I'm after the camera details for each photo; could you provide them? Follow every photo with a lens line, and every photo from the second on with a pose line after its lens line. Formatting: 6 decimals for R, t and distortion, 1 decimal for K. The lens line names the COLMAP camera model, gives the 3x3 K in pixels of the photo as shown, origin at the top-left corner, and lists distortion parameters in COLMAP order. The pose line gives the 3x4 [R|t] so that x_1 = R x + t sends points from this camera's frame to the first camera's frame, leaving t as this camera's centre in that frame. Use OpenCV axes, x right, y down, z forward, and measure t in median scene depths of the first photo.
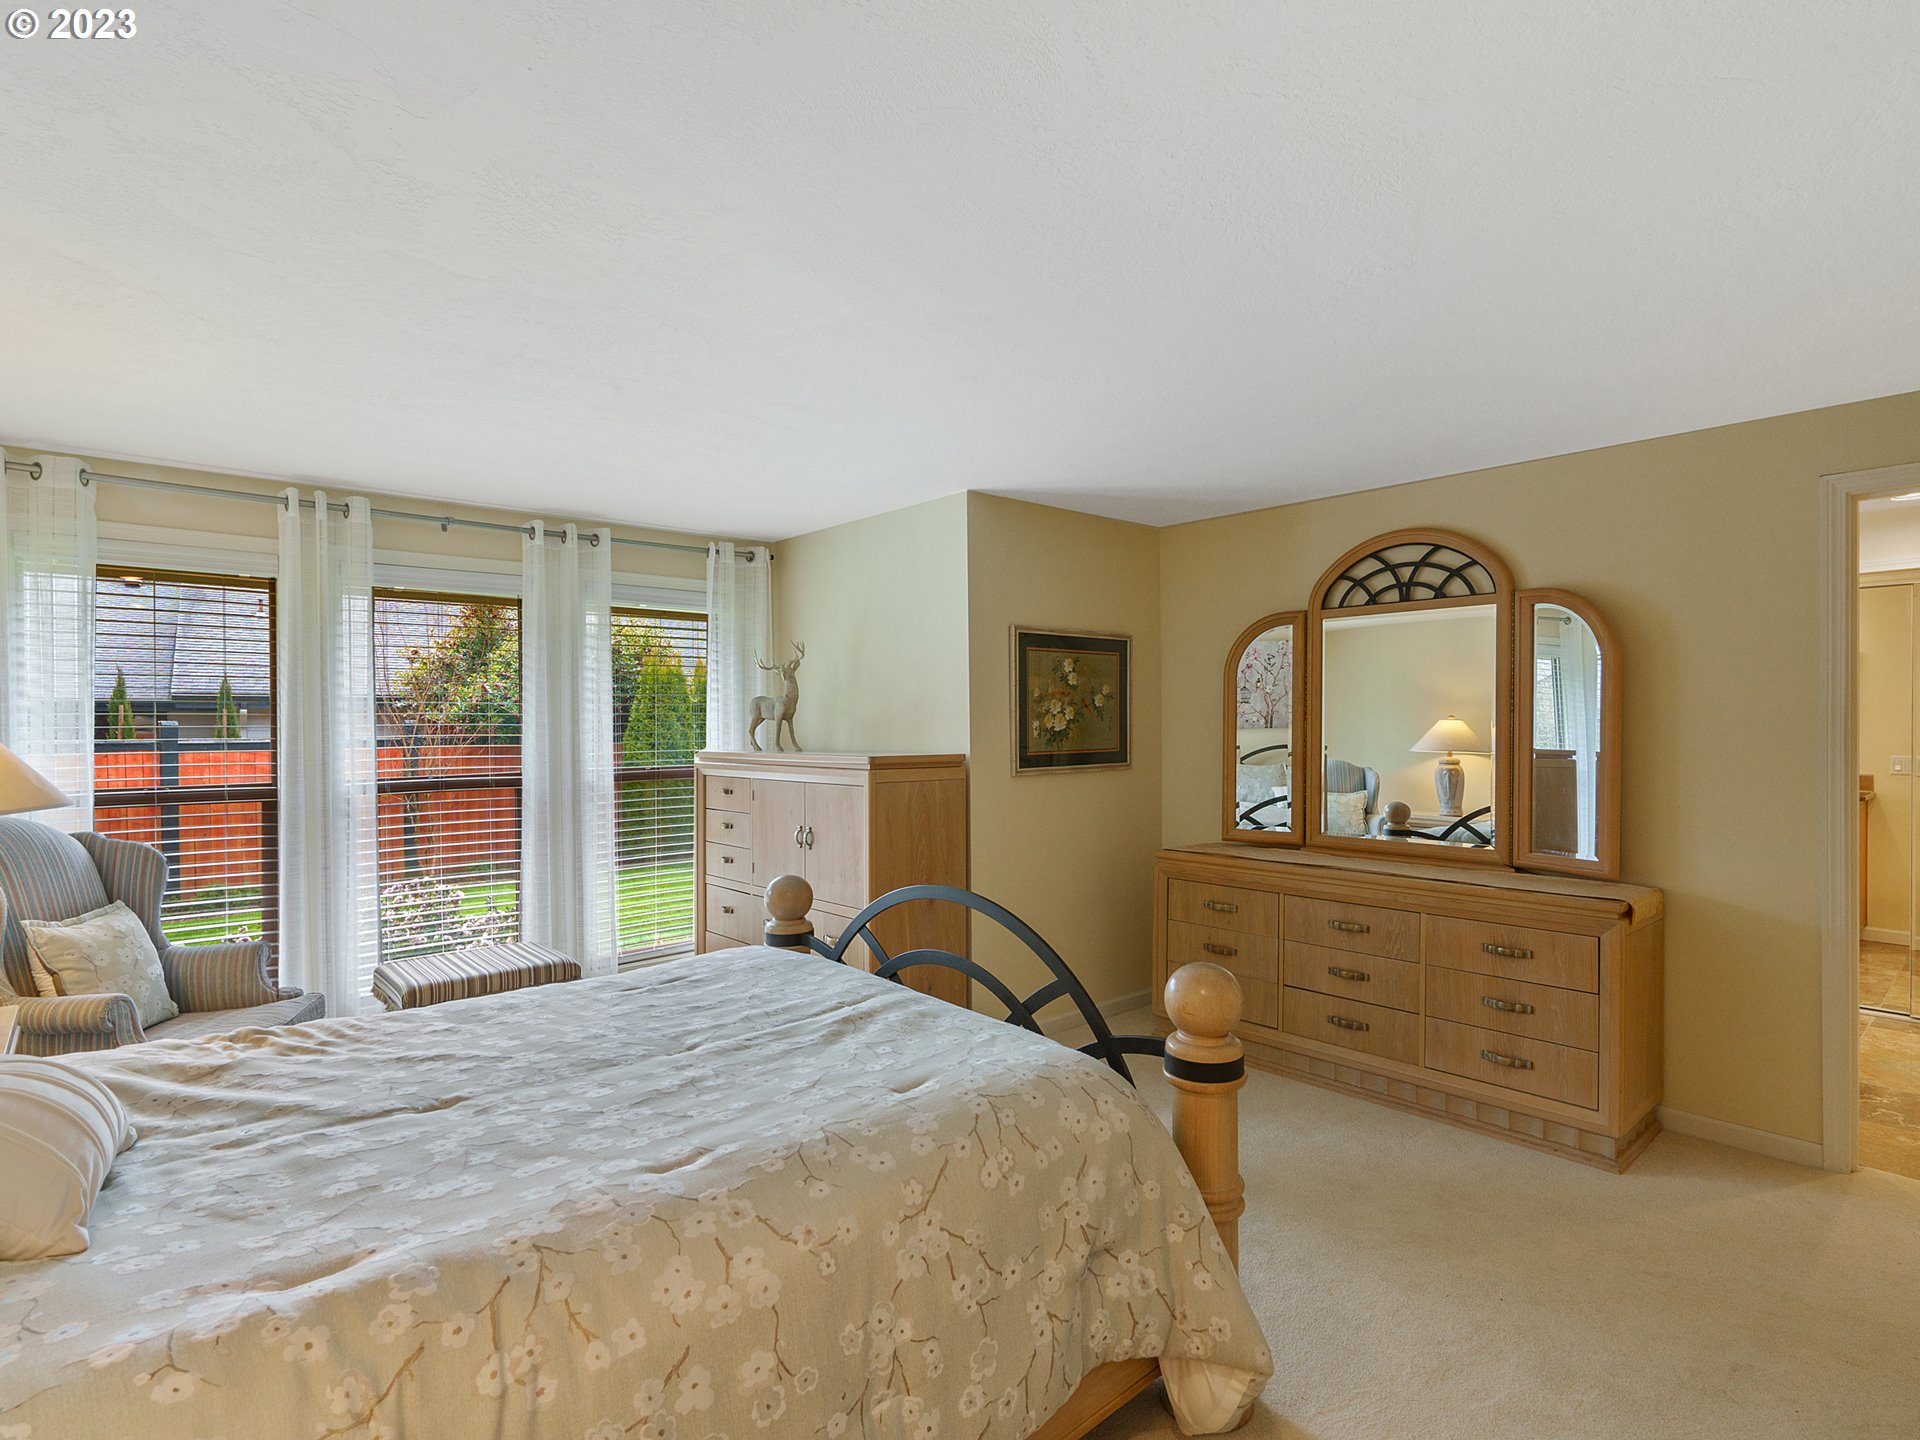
lens RADIAL K [[1002.6, 0, 971.2], [0, 1002.6, 688.0], [0, 0, 1]] dist [-0.004619, 0.000166]
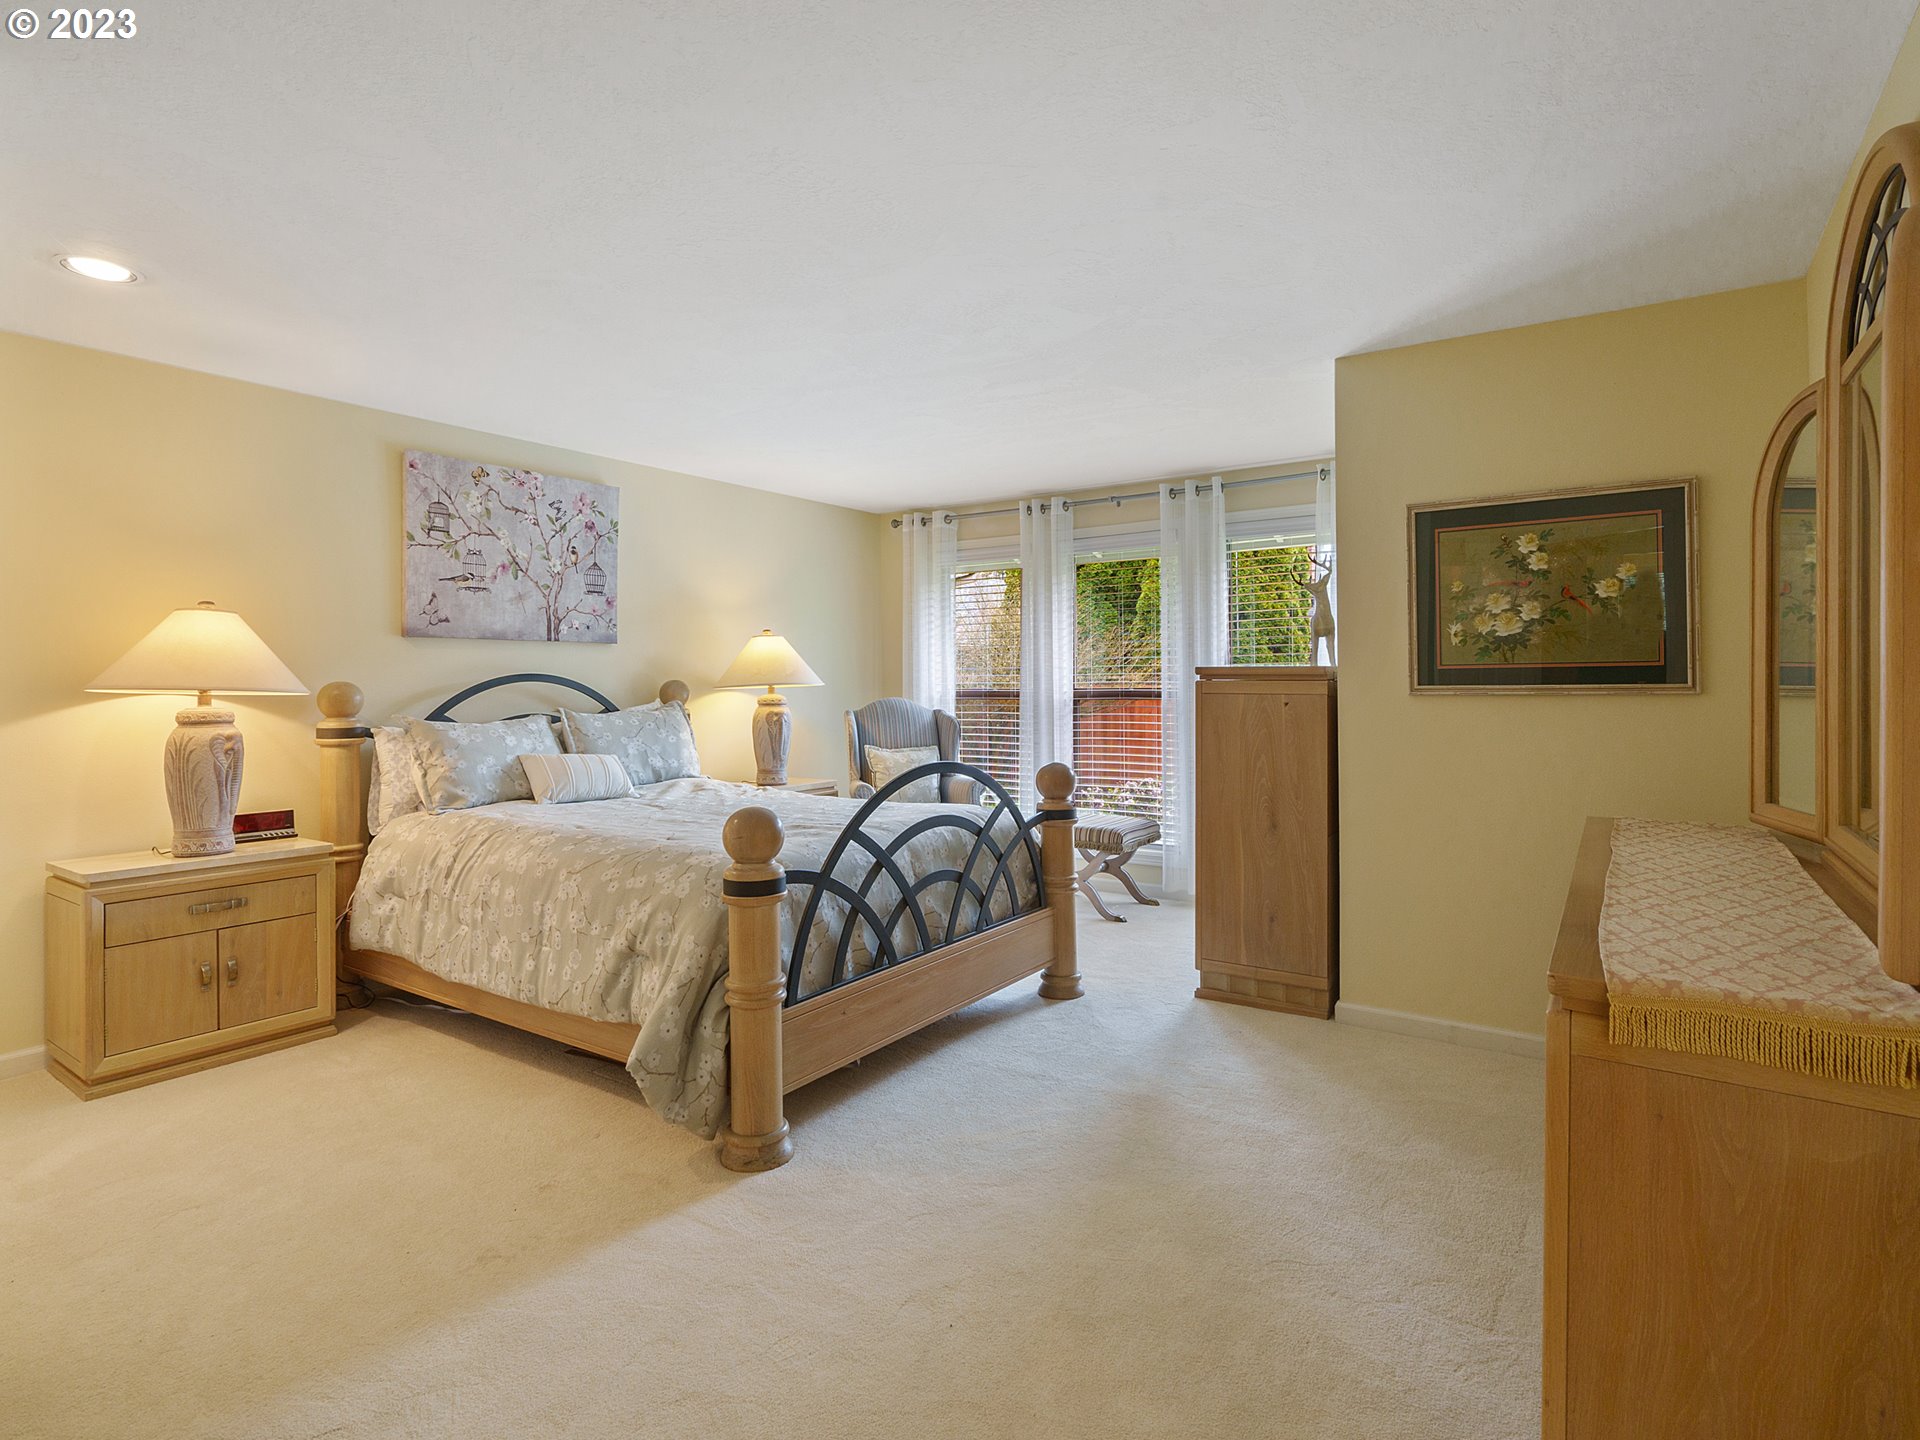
lens RADIAL K [[1002.6, 0, 971.2], [0, 1002.6, 688.0], [0, 0, 1]] dist [-0.004619, 0.000166]
pose [[0.224987, 0.008963, -0.974321, 0.713894], [0.034617, 0.999253, 0.017186, 0.054957], [0.973747, -0.037595, 0.224508, 0.468927]]
